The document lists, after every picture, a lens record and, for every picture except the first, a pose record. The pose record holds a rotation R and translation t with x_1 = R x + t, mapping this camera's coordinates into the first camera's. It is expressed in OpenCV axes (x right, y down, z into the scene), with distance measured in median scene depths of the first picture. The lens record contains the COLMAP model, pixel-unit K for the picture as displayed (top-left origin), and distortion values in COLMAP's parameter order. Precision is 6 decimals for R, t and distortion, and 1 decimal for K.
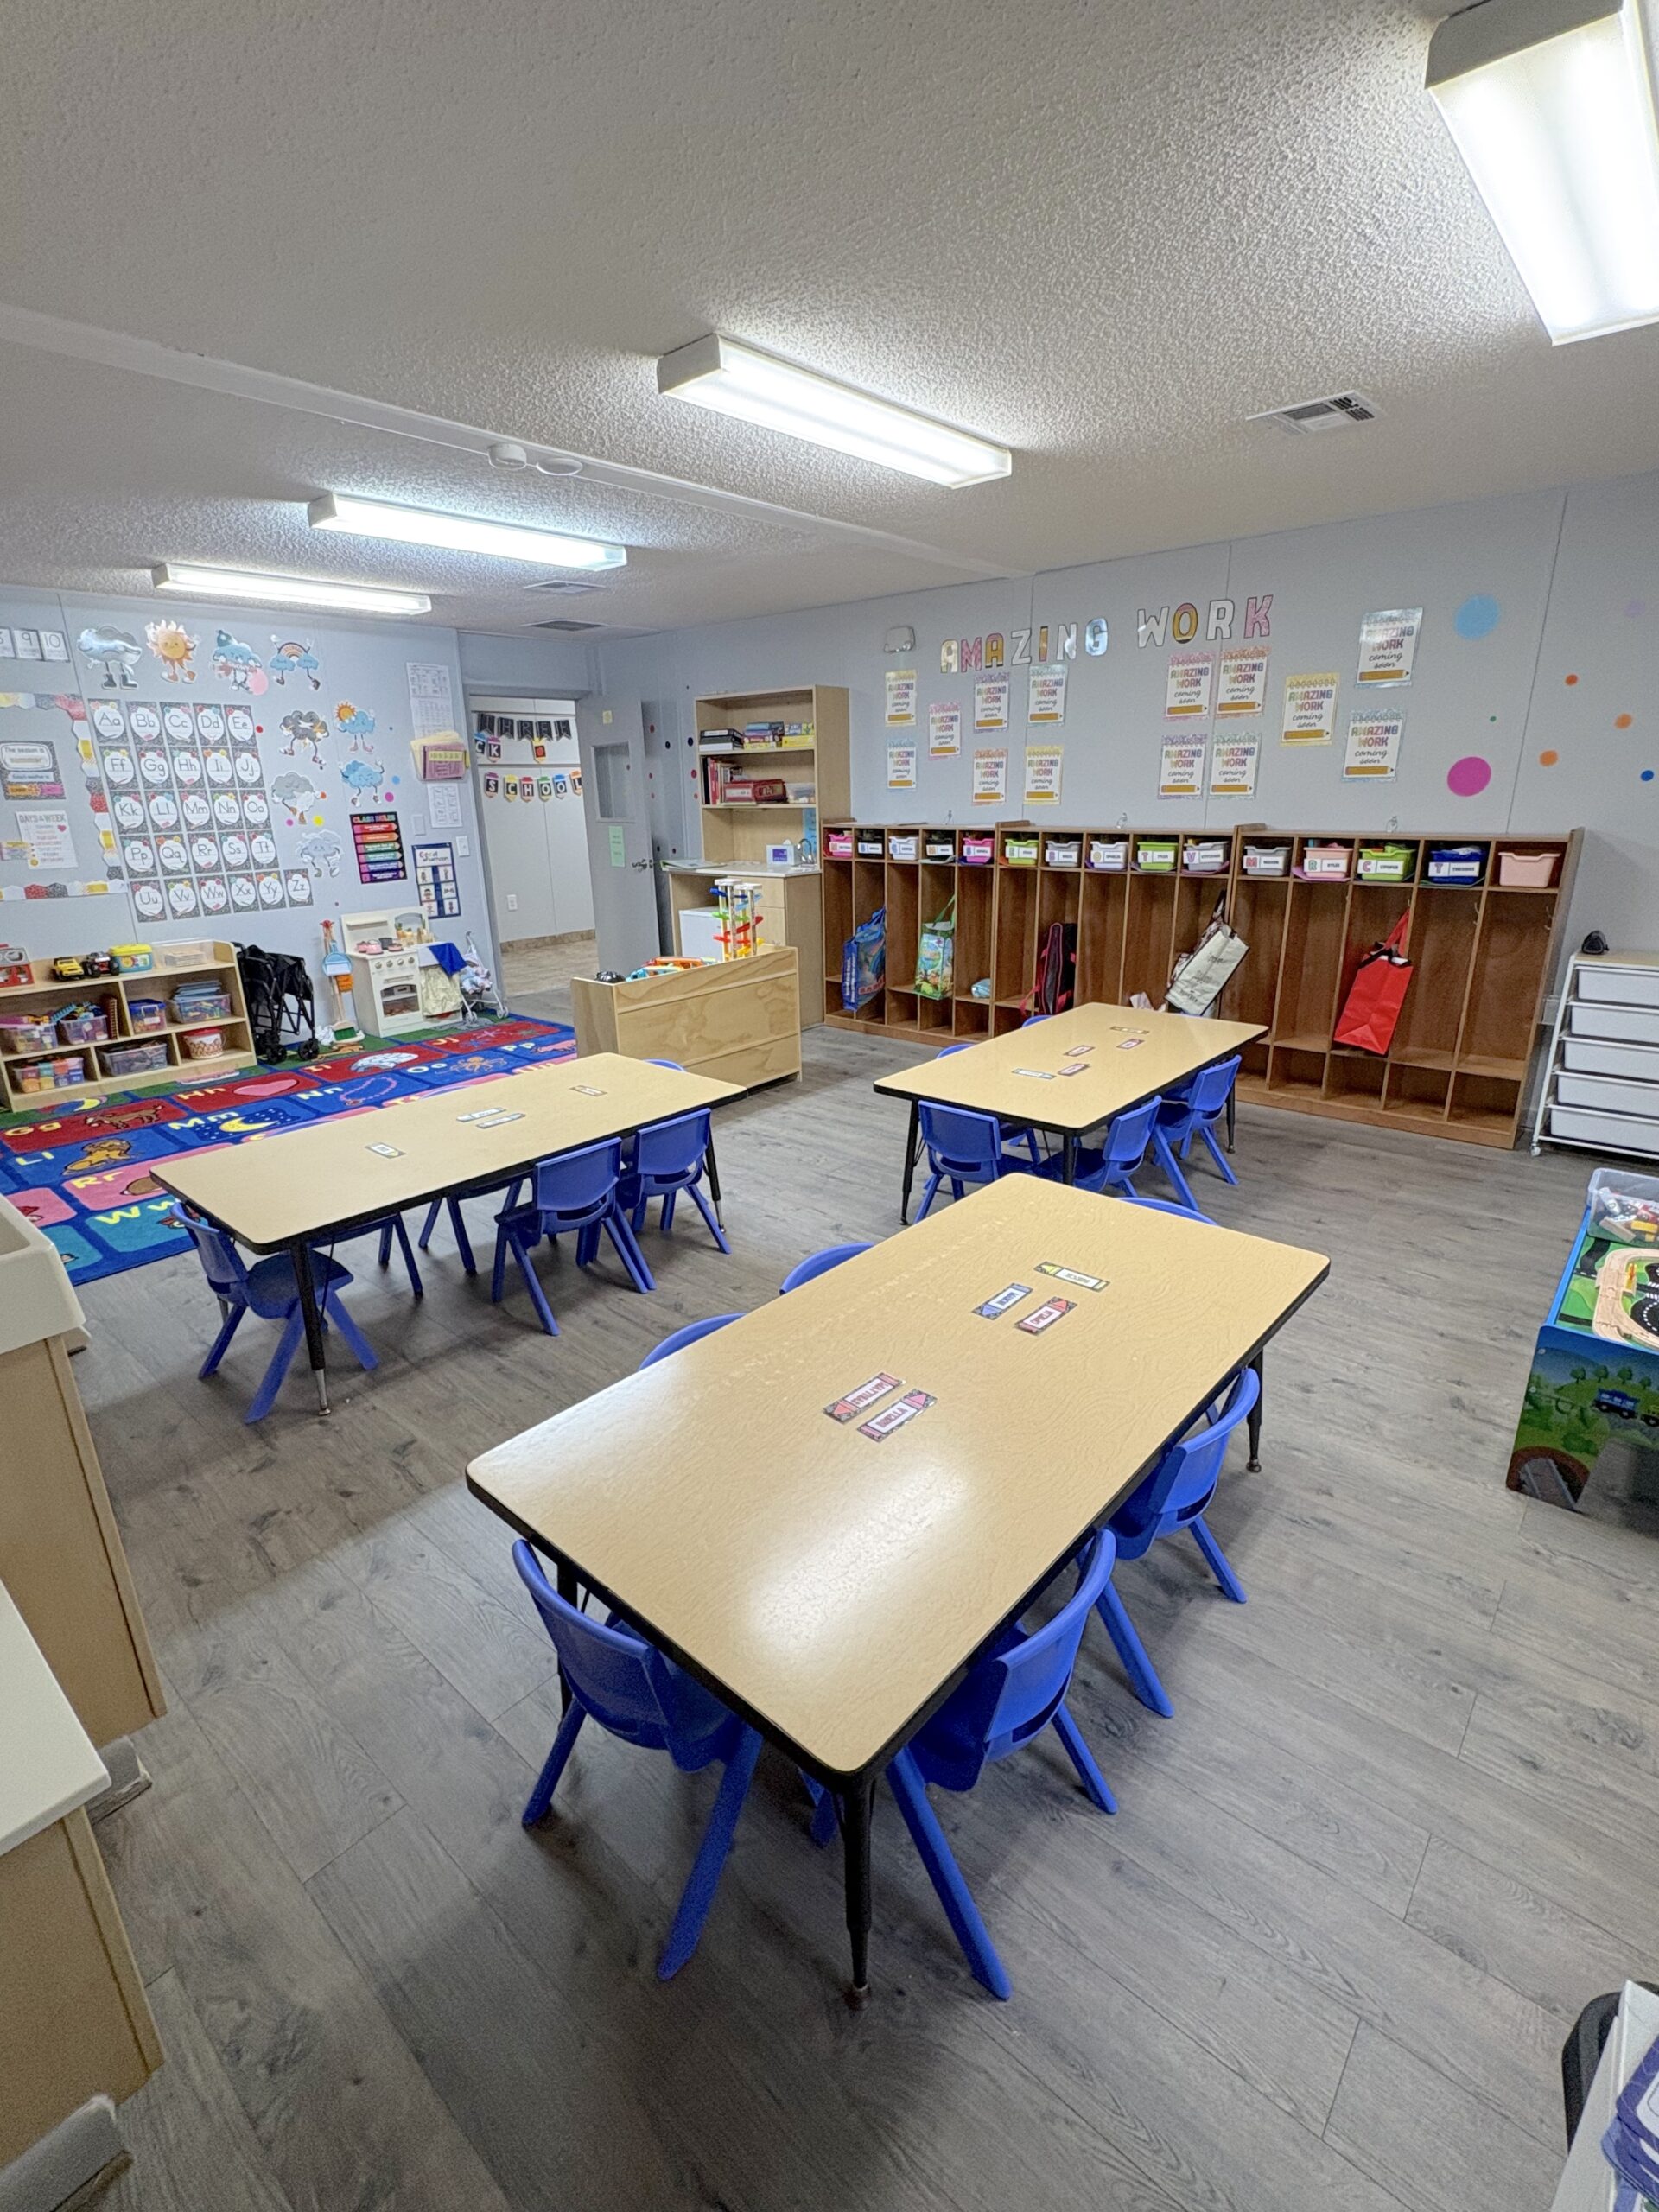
lens RADIAL K [[1020.2, 0, 828.2], [0, 1020.2, 1108.9], [0, 0, 1]] dist [-0.002953, 0.001924]
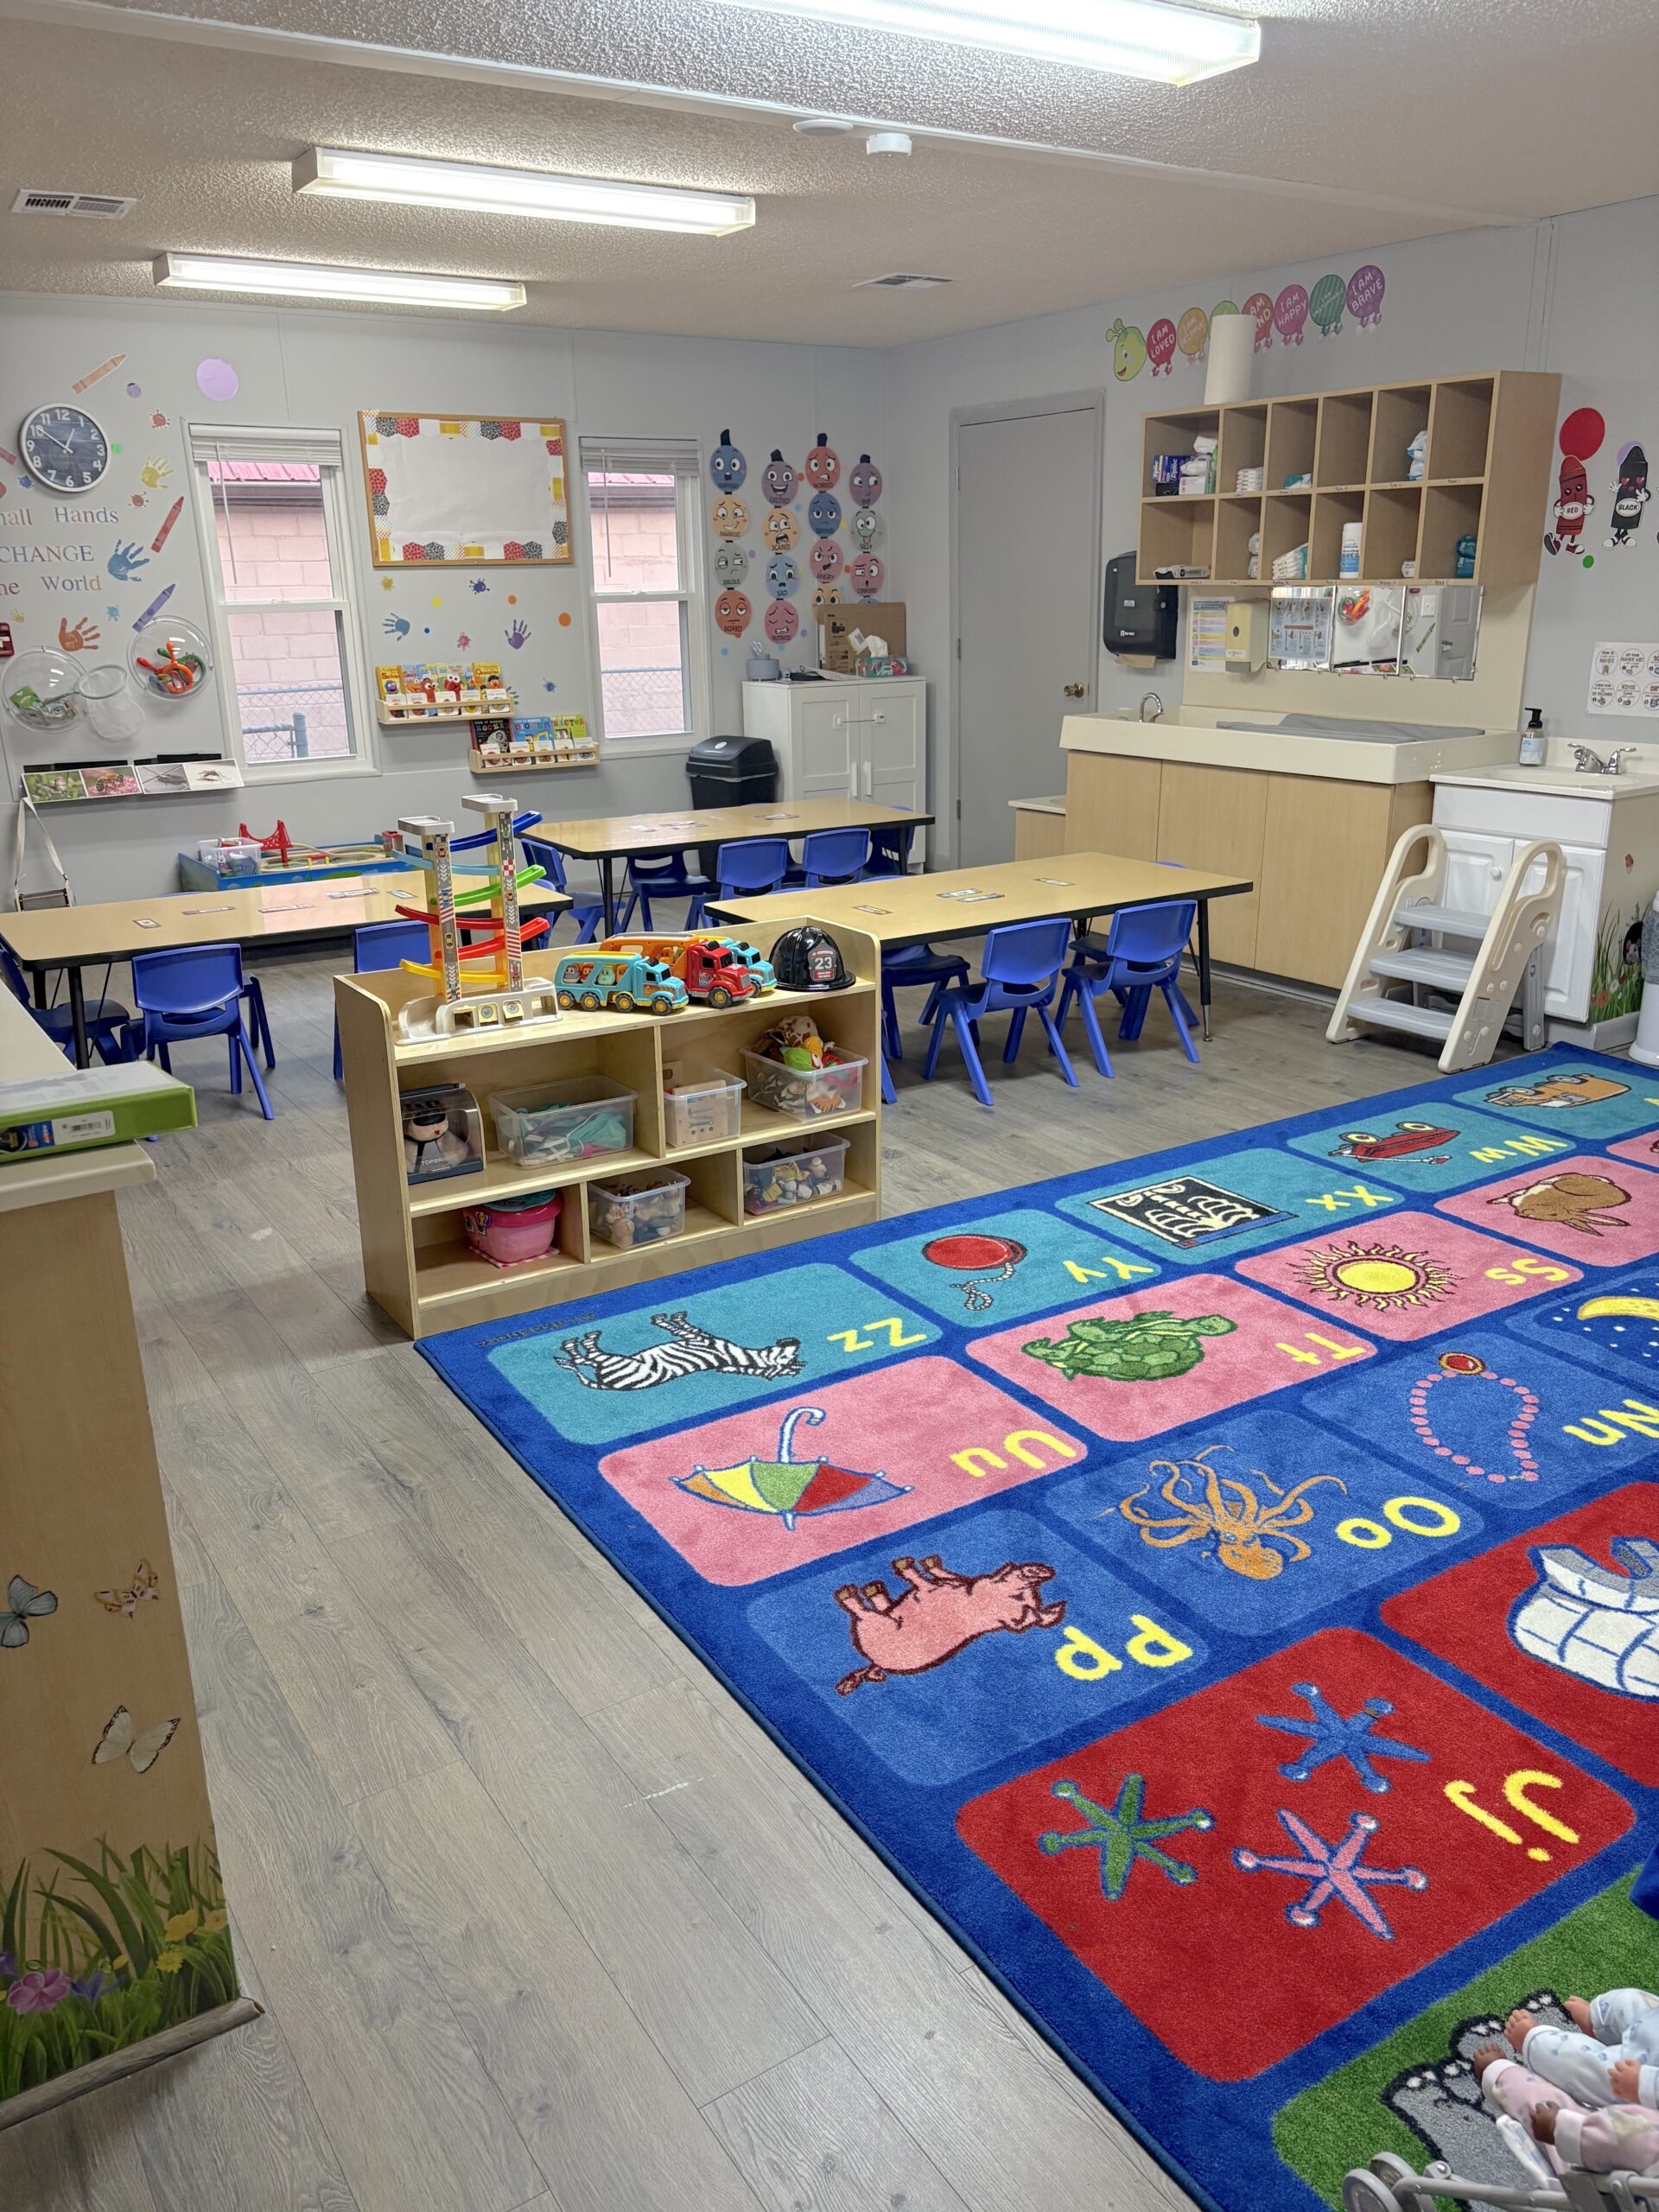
lens RADIAL K [[1658.1, 0, 821.4], [0, 1658.1, 1117.3], [0, 0, 1]] dist [0.039263, -0.012858]
pose [[-0.955928, -0.050351, 0.289253, -0.375747], [0.128147, 0.814840, 0.565344, -0.426158], [-0.264160, 0.577495, -0.772476, 1.363124]]
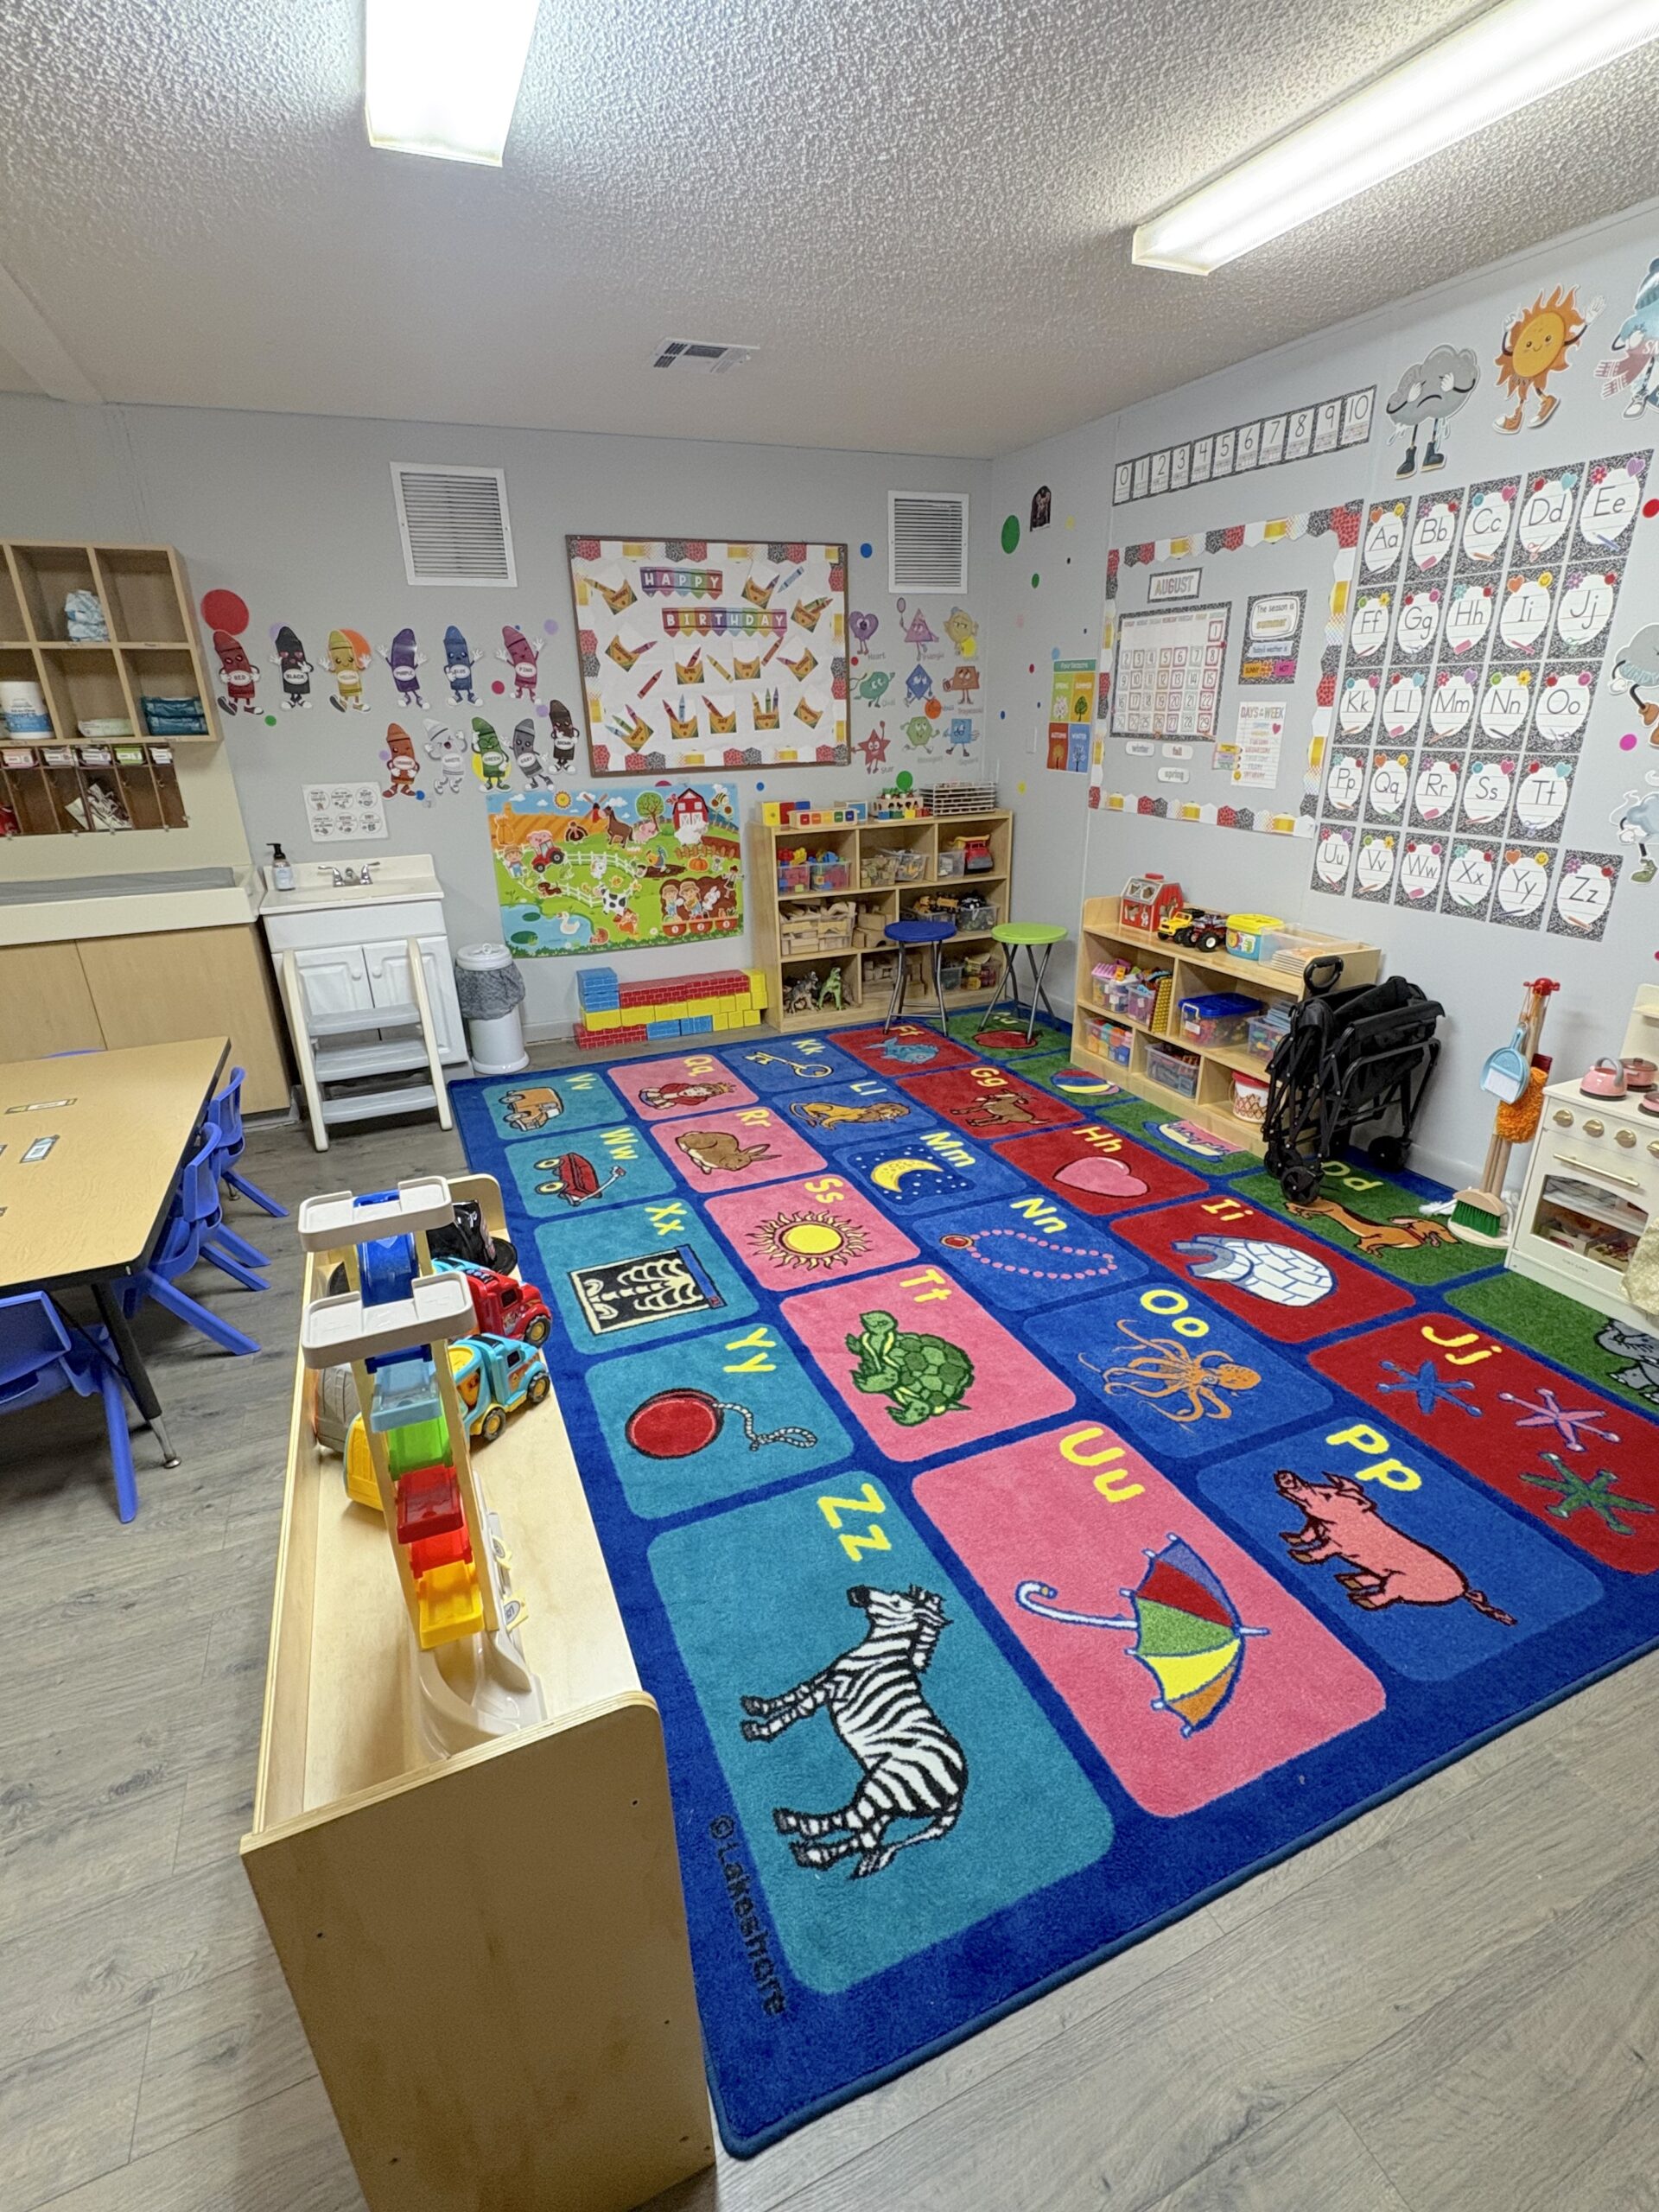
lens RADIAL K [[1020.2, 0, 828.9], [0, 1020.2, 1109.1], [0, 0, 1]] dist [-0.002953, 0.001924]
pose [[-0.433706, 0.364696, -0.823952, 0.013771], [-0.241772, 0.833797, 0.496315, -0.308593], [0.868012, 0.414463, -0.273450, 0.970215]]
